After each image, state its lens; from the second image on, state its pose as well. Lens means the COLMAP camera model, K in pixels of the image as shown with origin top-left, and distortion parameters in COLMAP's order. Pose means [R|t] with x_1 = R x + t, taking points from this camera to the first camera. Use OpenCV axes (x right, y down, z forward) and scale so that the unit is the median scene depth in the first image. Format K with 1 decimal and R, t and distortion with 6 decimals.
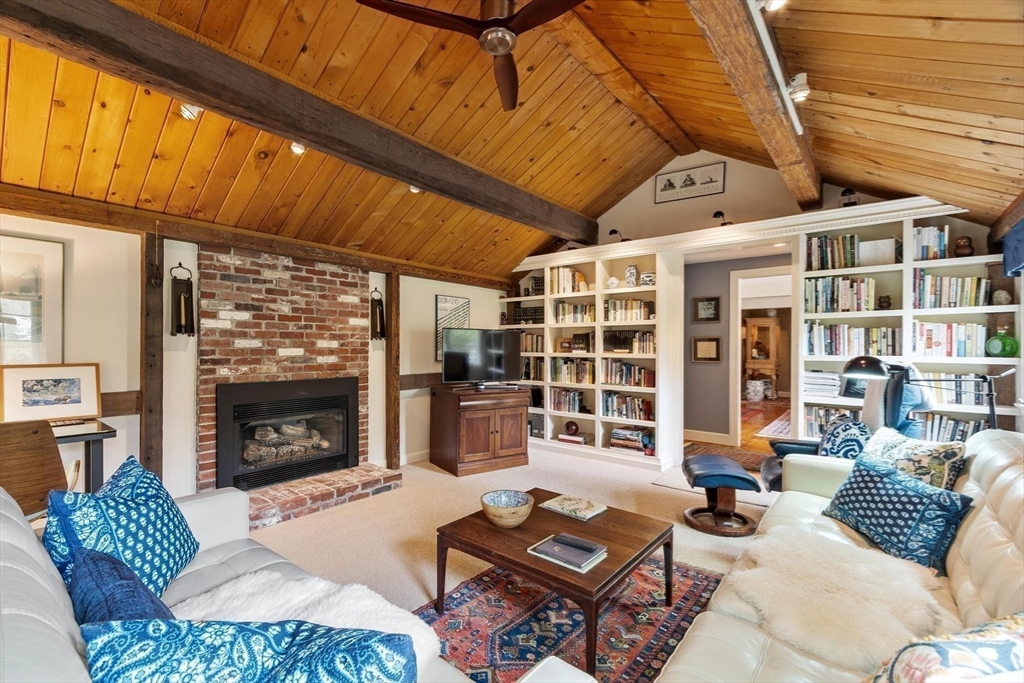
lens RADIAL K [[446.9, 0, 481.0], [0, 446.9, 347.4], [0, 0, 1]] dist [0.001892, 0.000030]
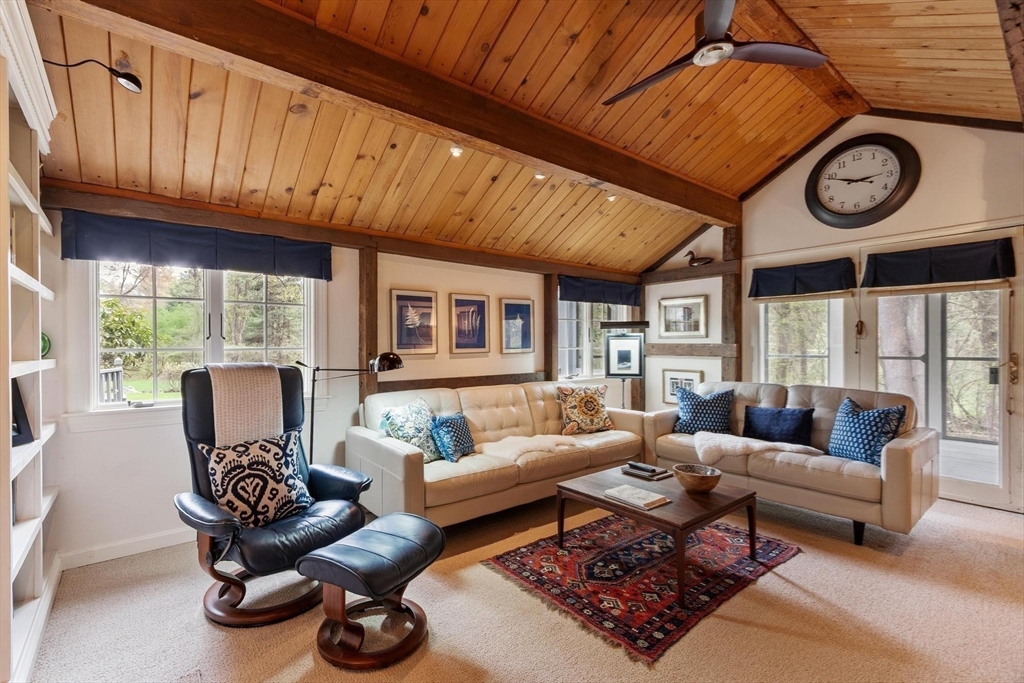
lens RADIAL K [[455.4, 0, 482.7], [0, 455.4, 347.3], [0, 0, 1]] dist [0.002192, 0.000089]
pose [[-0.980409, -0.002362, 0.196961, 0.224842], [-0.001032, 0.999976, 0.006856, 0.001166], [-0.196972, 0.006518, -0.980387, 1.356066]]
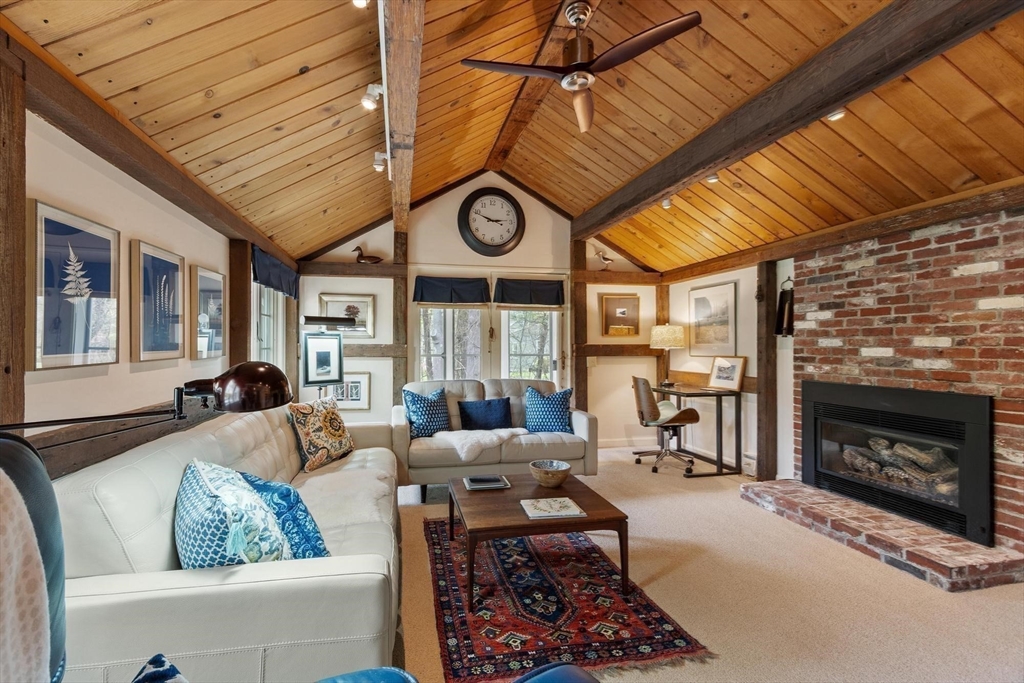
lens RADIAL K [[449.3, 0, 488.6], [0, 449.3, 343.1], [0, 0, 1]] dist [0.001066, 0.000196]
pose [[-0.603353, -0.007643, -0.797438, 0.691061], [-0.005040, 0.999971, -0.005770, 0.002005], [0.797458, 0.000538, -0.603374, 0.952479]]
